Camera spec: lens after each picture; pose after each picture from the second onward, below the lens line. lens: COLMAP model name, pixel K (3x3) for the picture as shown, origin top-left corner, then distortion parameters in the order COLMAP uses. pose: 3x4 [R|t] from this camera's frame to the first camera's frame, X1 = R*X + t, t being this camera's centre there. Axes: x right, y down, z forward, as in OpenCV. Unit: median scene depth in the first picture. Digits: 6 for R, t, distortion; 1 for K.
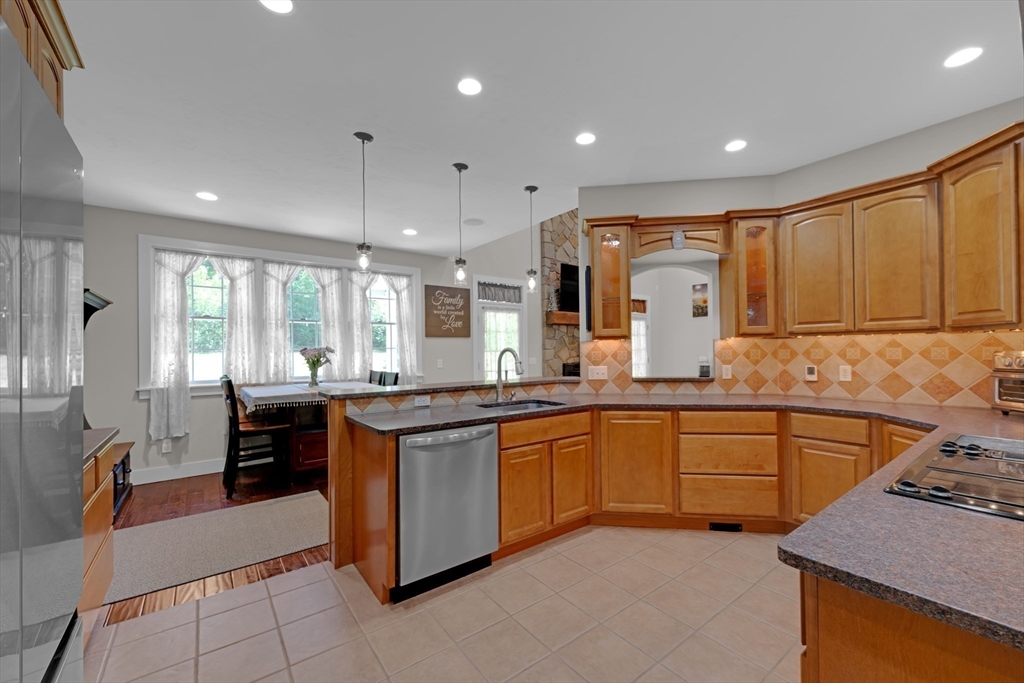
lens RADIAL K [[412.1, 0, 516.3], [0, 412.1, 345.3], [0, 0, 1]] dist [0.000339, 0.000243]
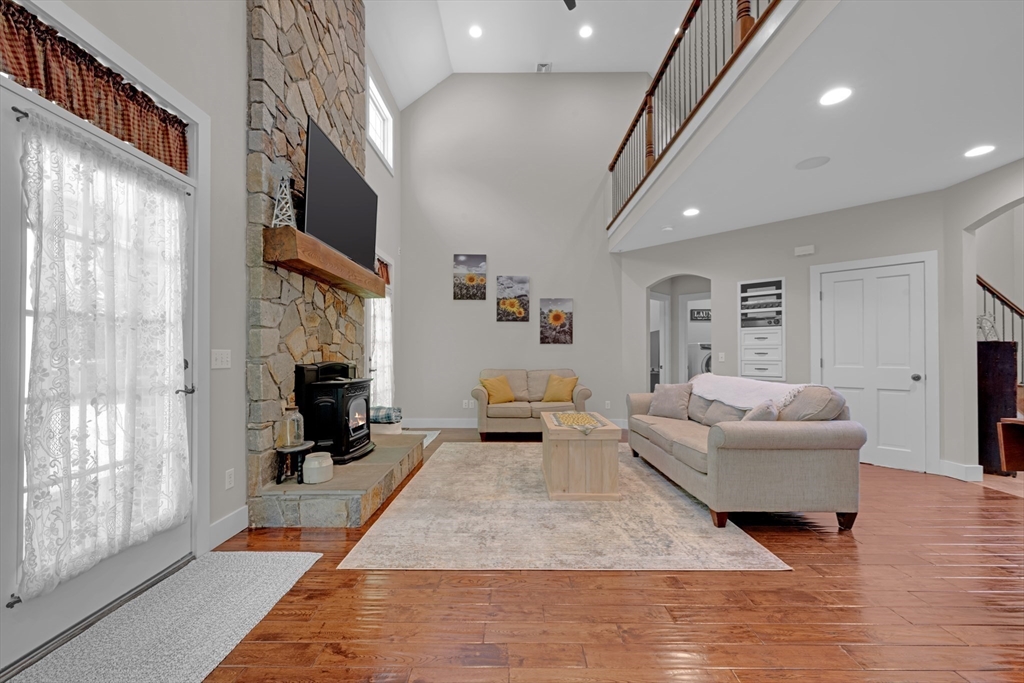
lens RADIAL K [[412.1, 0, 511.7], [0, 412.1, 347.2], [0, 0, 1]] dist [0.000339, 0.000243]
pose [[0.617514, 0.024025, 0.786193, -0.116298], [-0.016503, 0.999709, -0.017588, 0.044112], [-0.786387, -0.002114, 0.617731, 0.866426]]
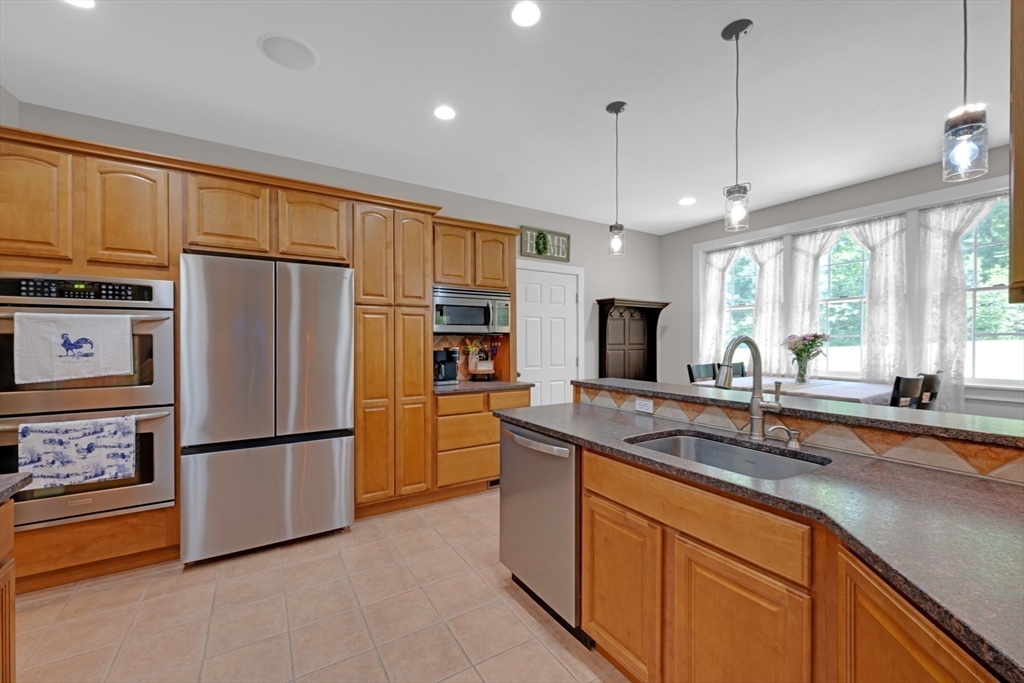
lens RADIAL K [[412.1, 0, 511.3], [0, 412.1, 342.9], [0, 0, 1]] dist [0.000339, 0.000243]
pose [[-0.102900, 0.016381, -0.994557, 0.317007], [0.013269, 0.999798, 0.015094, 0.001955], [0.994603, -0.011643, -0.103096, 0.473608]]
